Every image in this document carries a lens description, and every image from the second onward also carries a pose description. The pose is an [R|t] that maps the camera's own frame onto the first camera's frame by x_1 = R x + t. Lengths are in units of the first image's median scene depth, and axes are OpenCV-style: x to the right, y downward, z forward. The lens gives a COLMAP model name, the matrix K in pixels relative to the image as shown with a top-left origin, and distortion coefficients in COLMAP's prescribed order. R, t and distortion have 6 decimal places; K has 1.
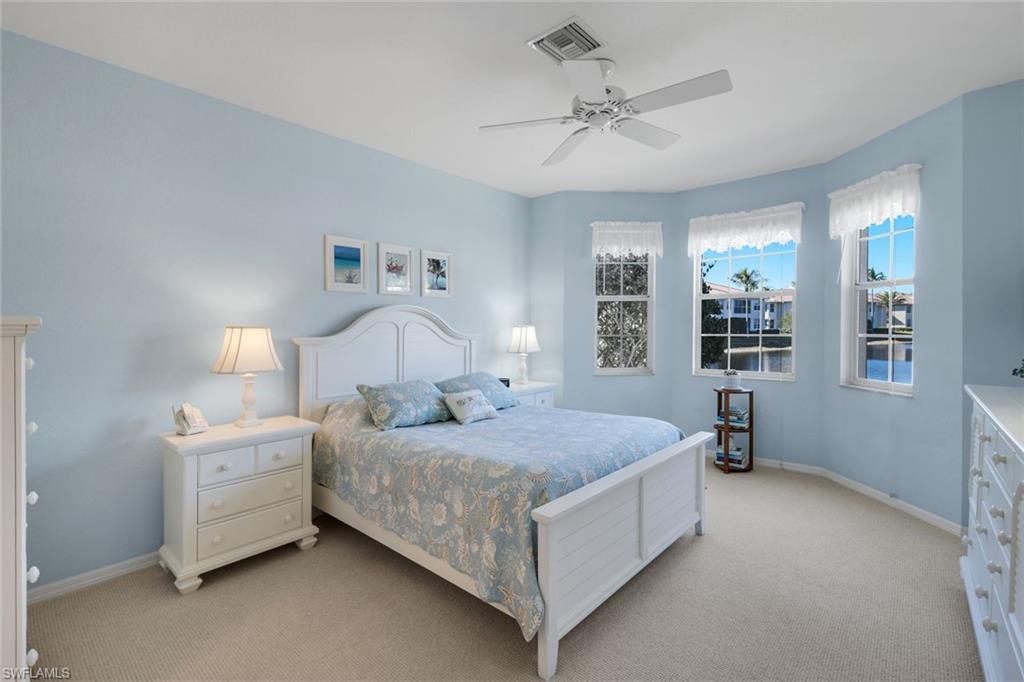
lens RADIAL K [[453.5, 0, 517.0], [0, 453.5, 338.4], [0, 0, 1]] dist [0.001272, 0.000053]
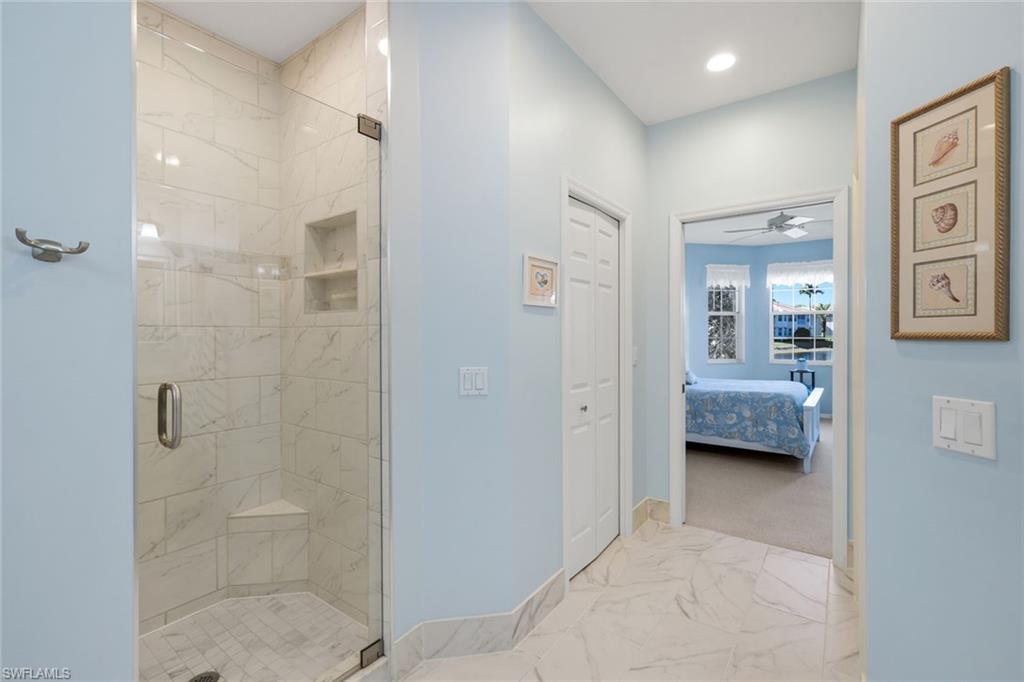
lens RADIAL K [[453.5, 0, 512.5], [0, 453.5, 335.2], [0, 0, 1]] dist [0.001272, 0.000053]
pose [[0.995407, 0.005211, 0.095590, -0.730963], [-0.003287, 0.999789, -0.020282, 0.021771], [-0.095676, 0.019875, 0.995214, -0.539887]]
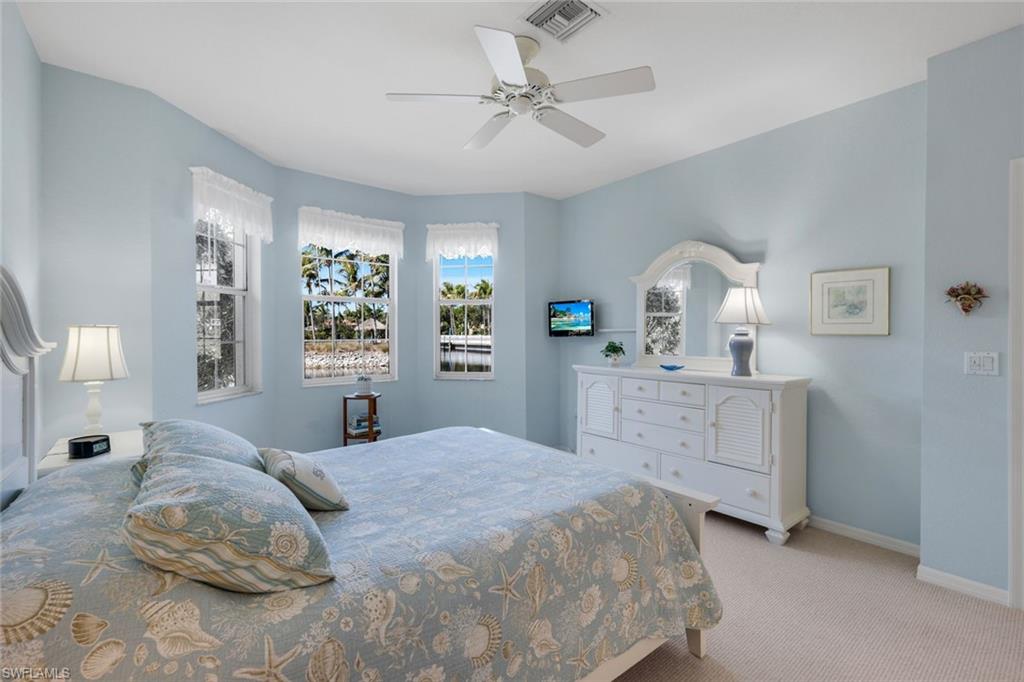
lens RADIAL K [[453.5, 0, 518.0], [0, 453.5, 342.6], [0, 0, 1]] dist [0.001272, 0.000053]
pose [[0.167952, -0.013540, 0.985702, -0.440890], [0.022213, 0.999704, 0.009948, -0.004958], [-0.985545, 0.020225, 0.168203, 0.512725]]
